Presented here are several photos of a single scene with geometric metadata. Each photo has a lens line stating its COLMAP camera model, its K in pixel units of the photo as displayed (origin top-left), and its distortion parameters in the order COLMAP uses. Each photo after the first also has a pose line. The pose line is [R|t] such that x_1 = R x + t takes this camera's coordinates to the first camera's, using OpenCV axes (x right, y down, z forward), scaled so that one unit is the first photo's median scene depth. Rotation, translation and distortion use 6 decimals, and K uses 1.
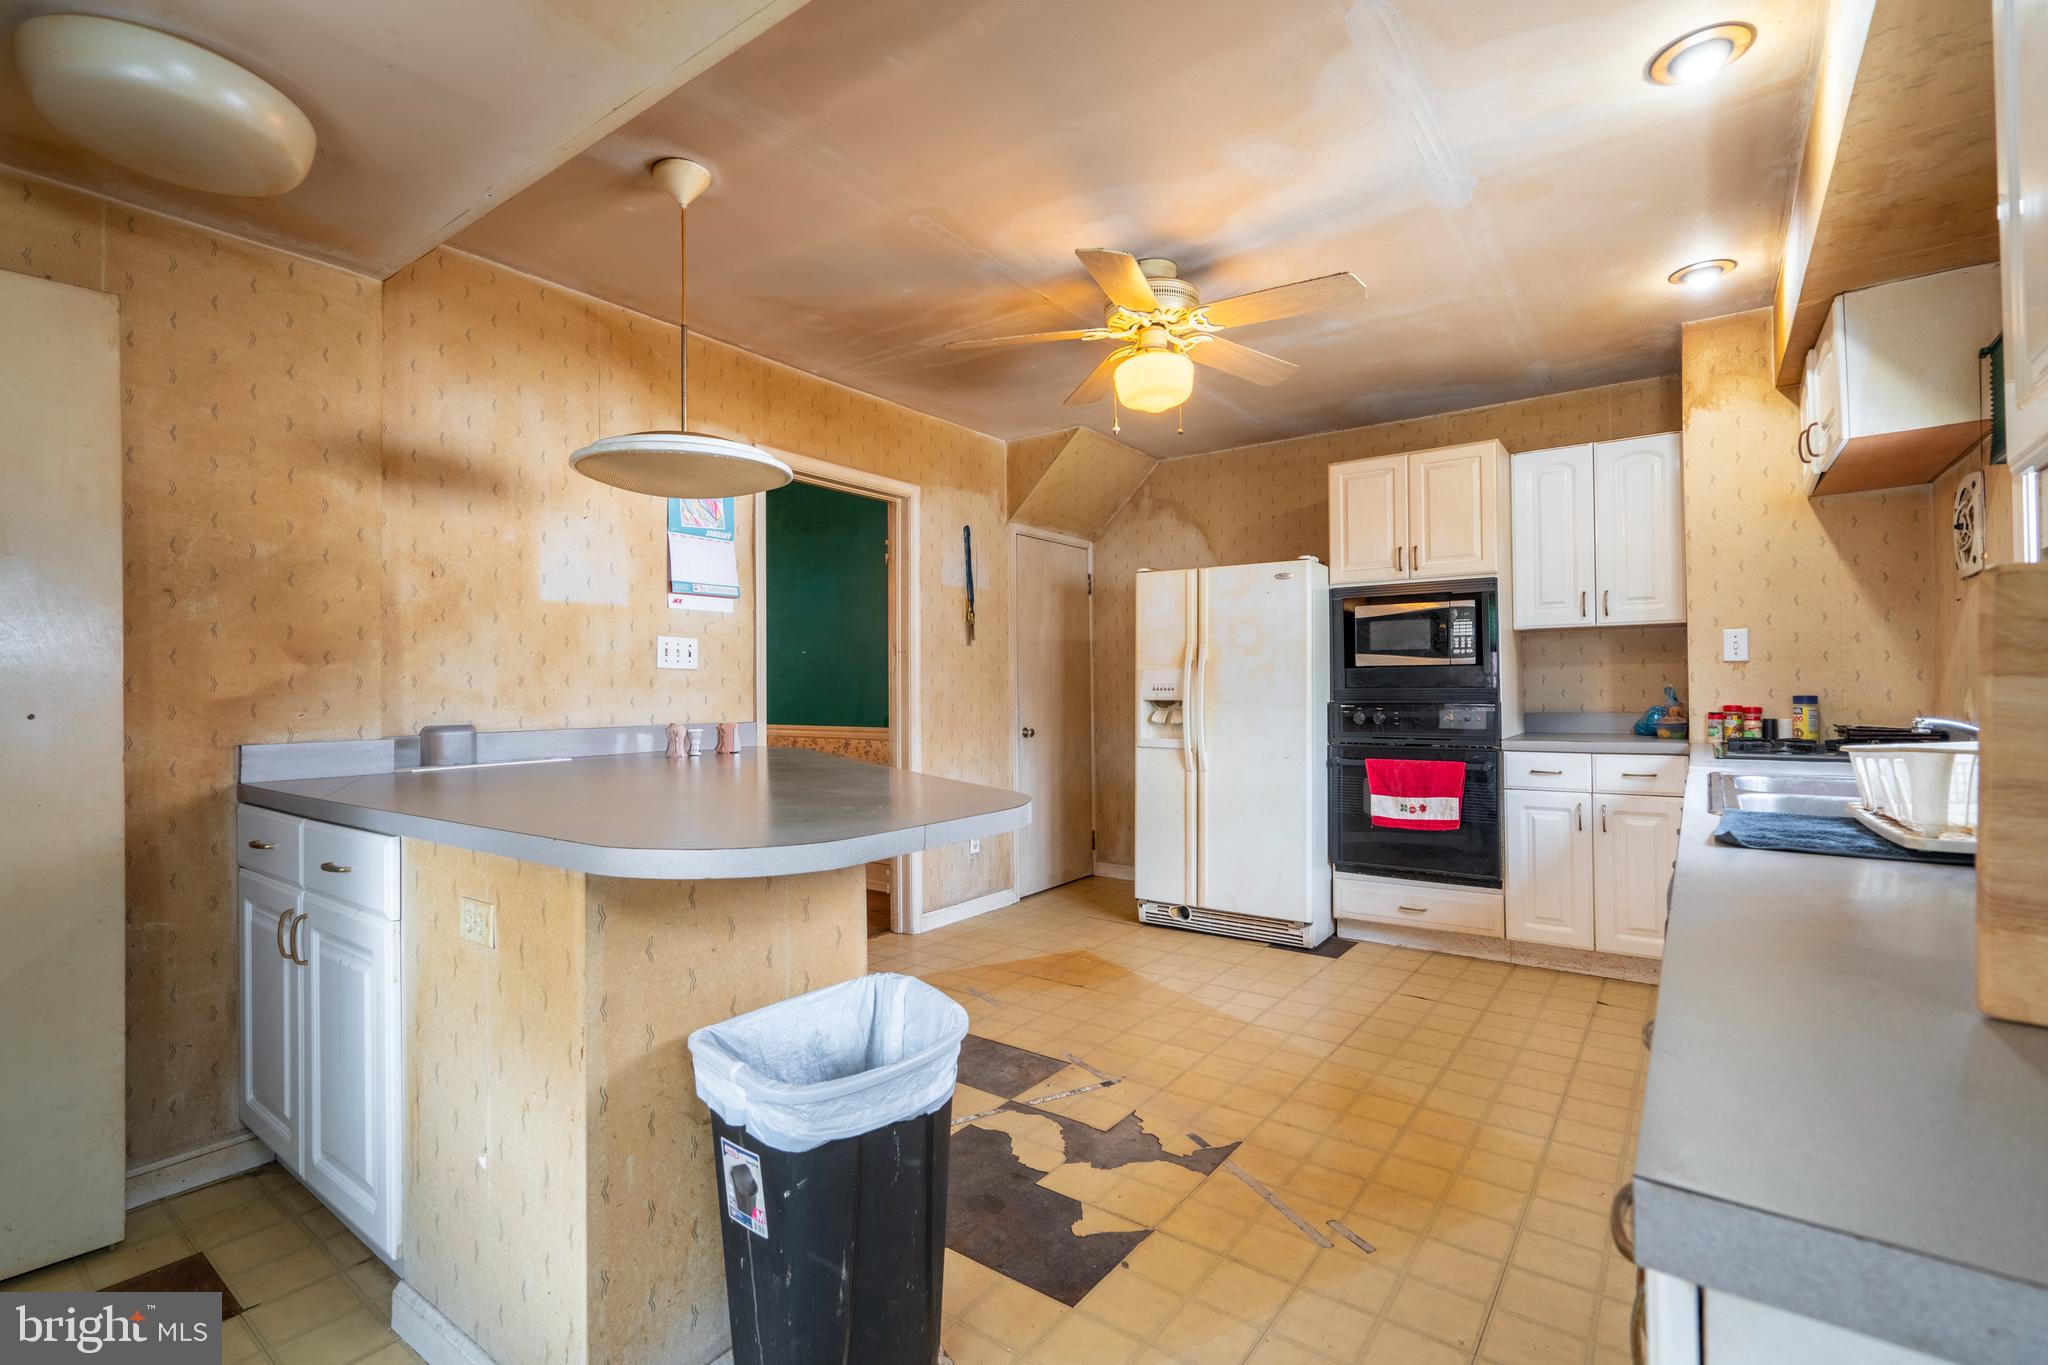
lens RADIAL K [[929.7, 0, 1022.4], [0, 929.7, 683.6], [0, 0, 1]] dist [-0.008799, 0.005746]
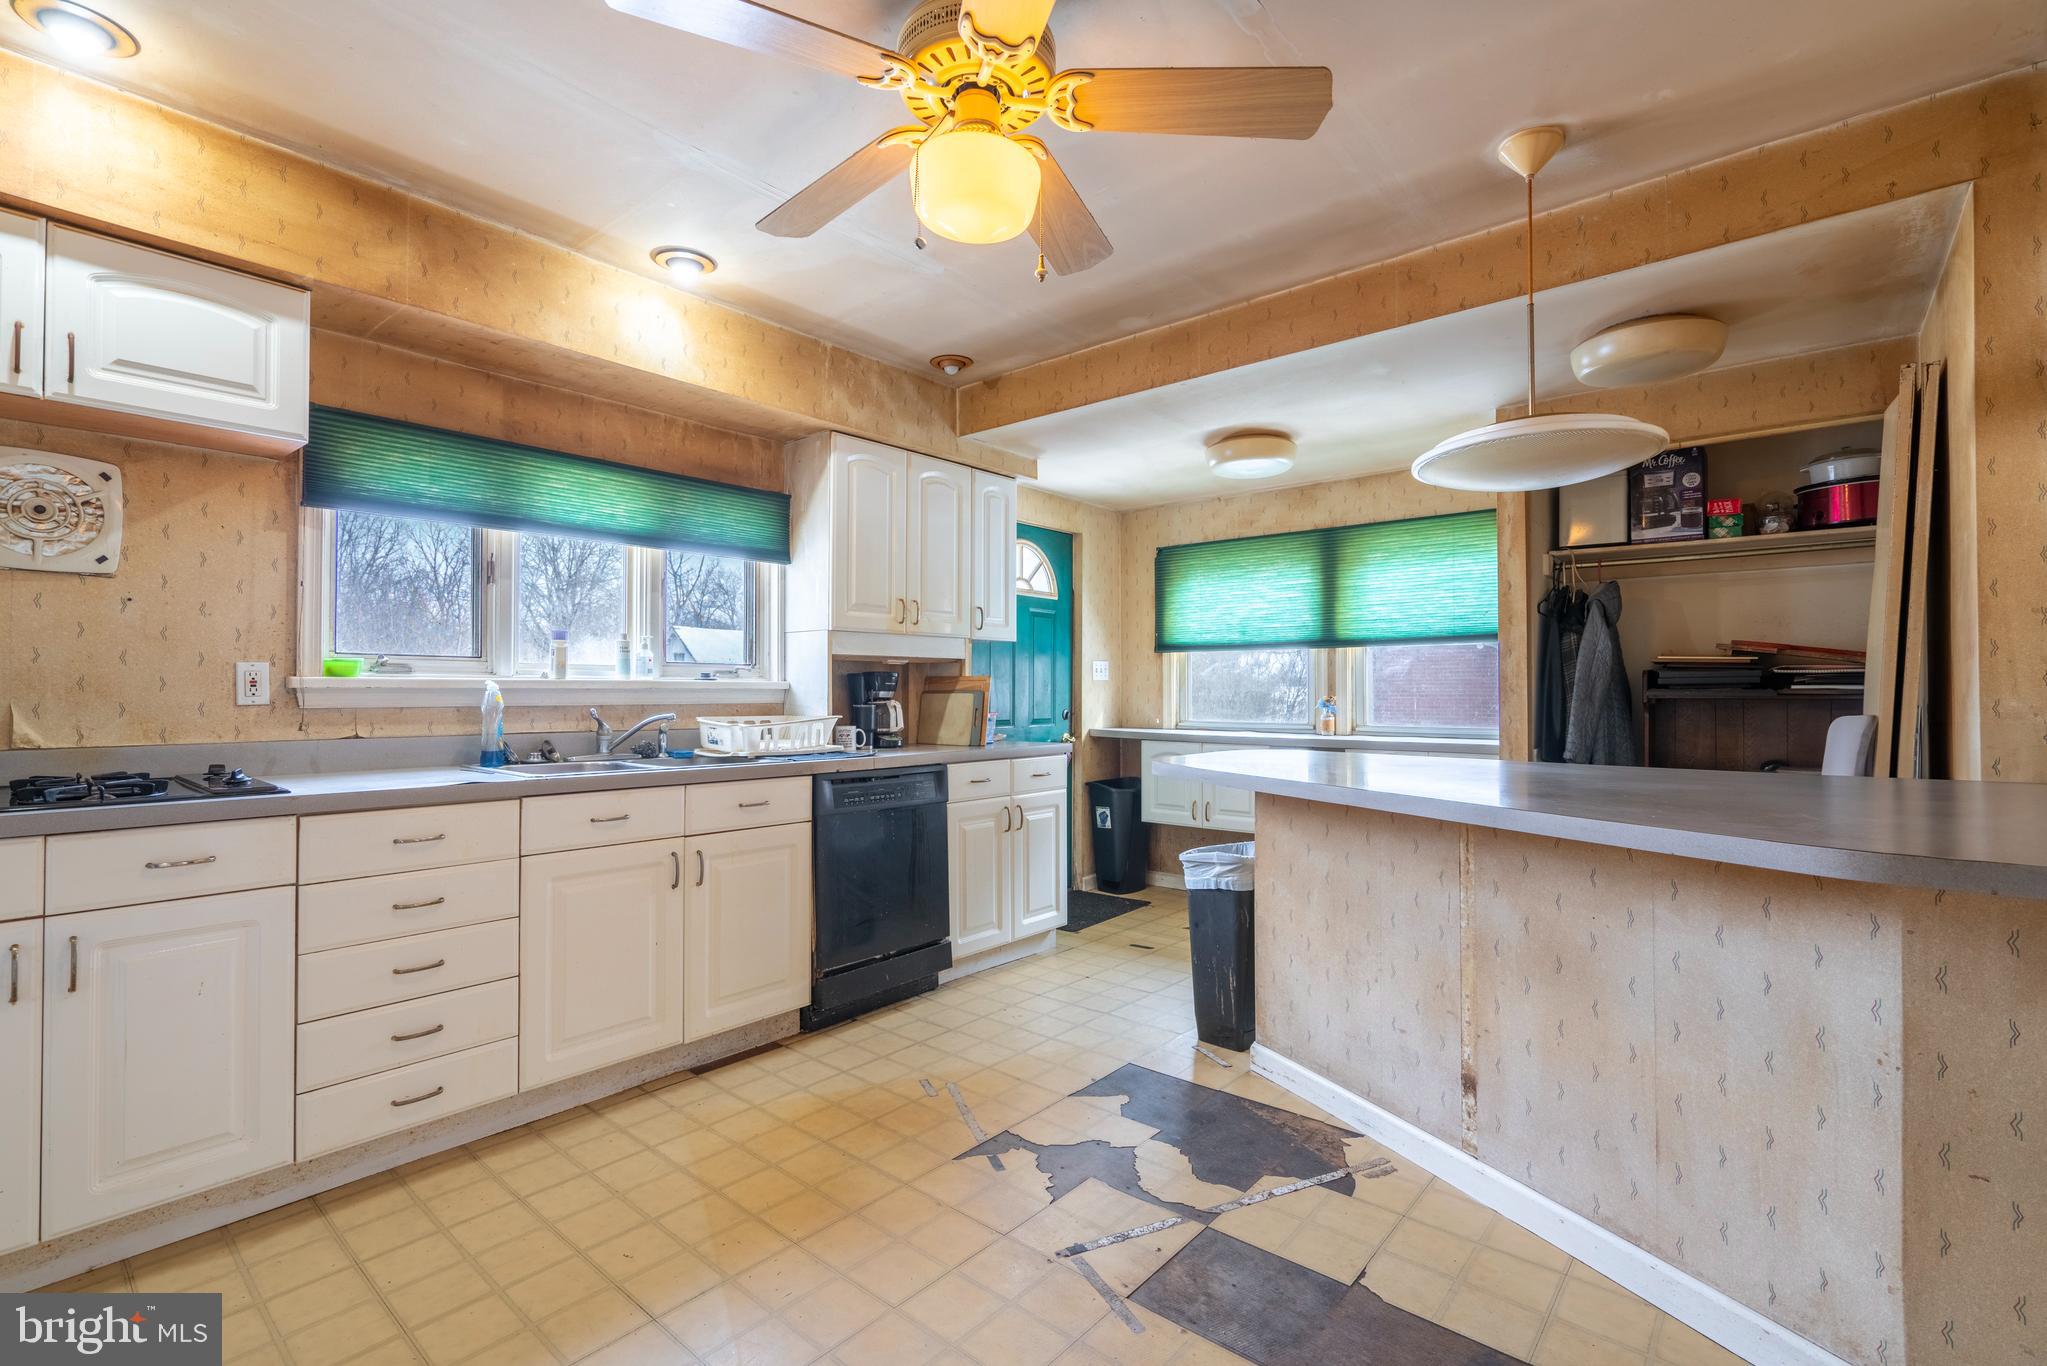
lens RADIAL K [[929.2, 0, 1023.2], [0, 929.2, 680.5], [0, 0, 1]] dist [-0.008799, 0.005746]
pose [[-0.997600, 0.011355, 0.068307, 0.085545], [0.010098, 0.999774, -0.018724, 0.008524], [-0.068504, -0.017989, -0.997489, 1.864058]]
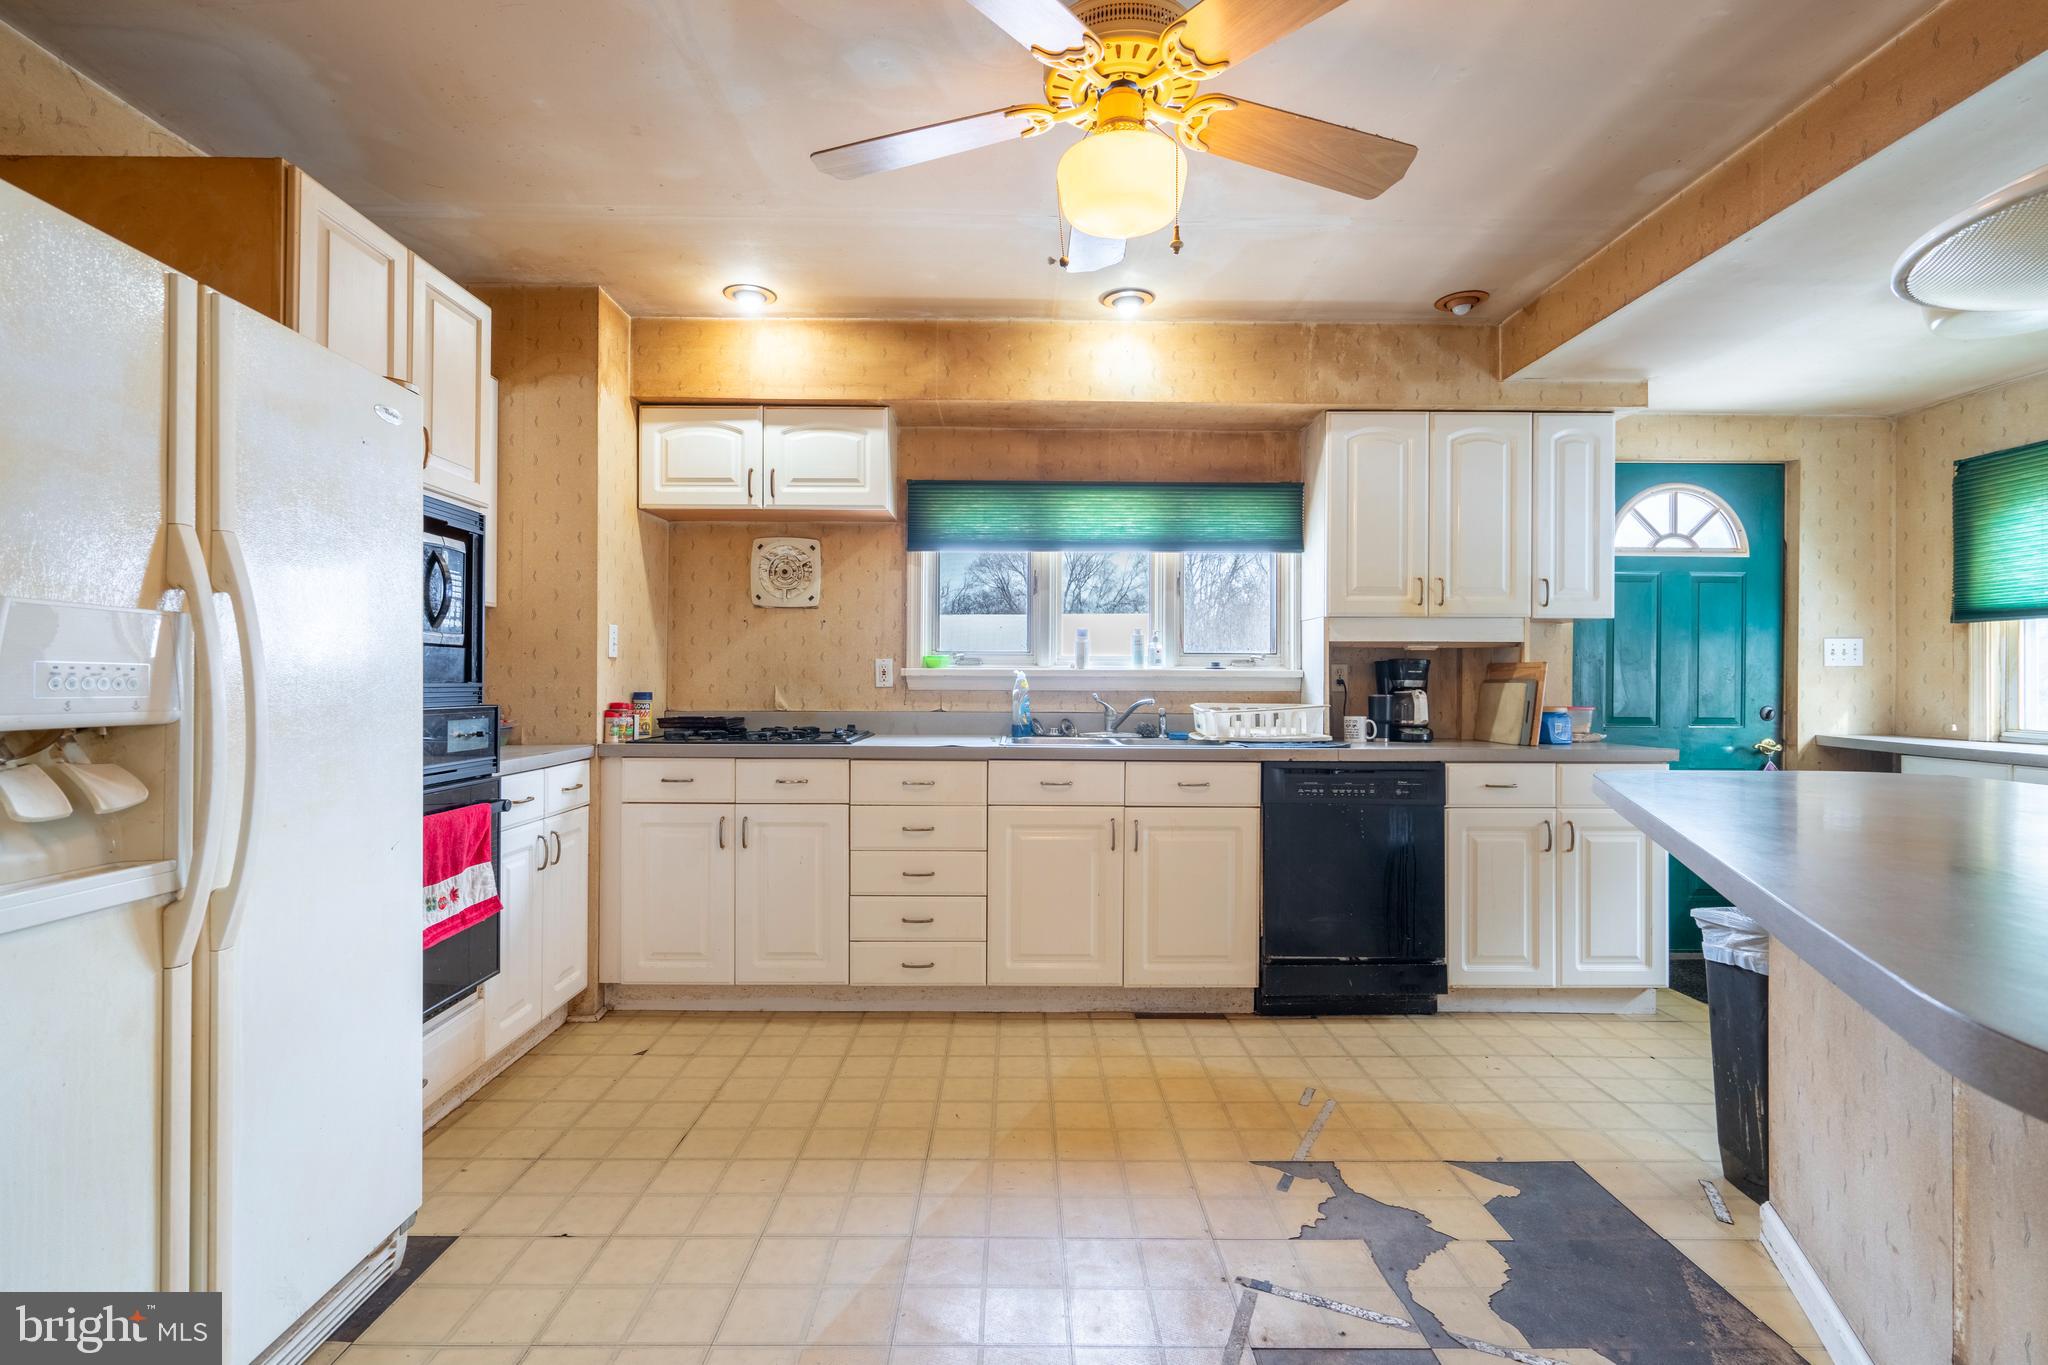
lens RADIAL K [[929.7, 0, 1010.5], [0, 929.7, 680.0], [0, 0, 1]] dist [-0.008799, 0.005746]
pose [[-0.598406, 0.007209, 0.801161, -0.356985], [-0.002952, 0.999933, -0.011202, 0.012945], [-0.801188, -0.009068, -0.598344, 1.665324]]
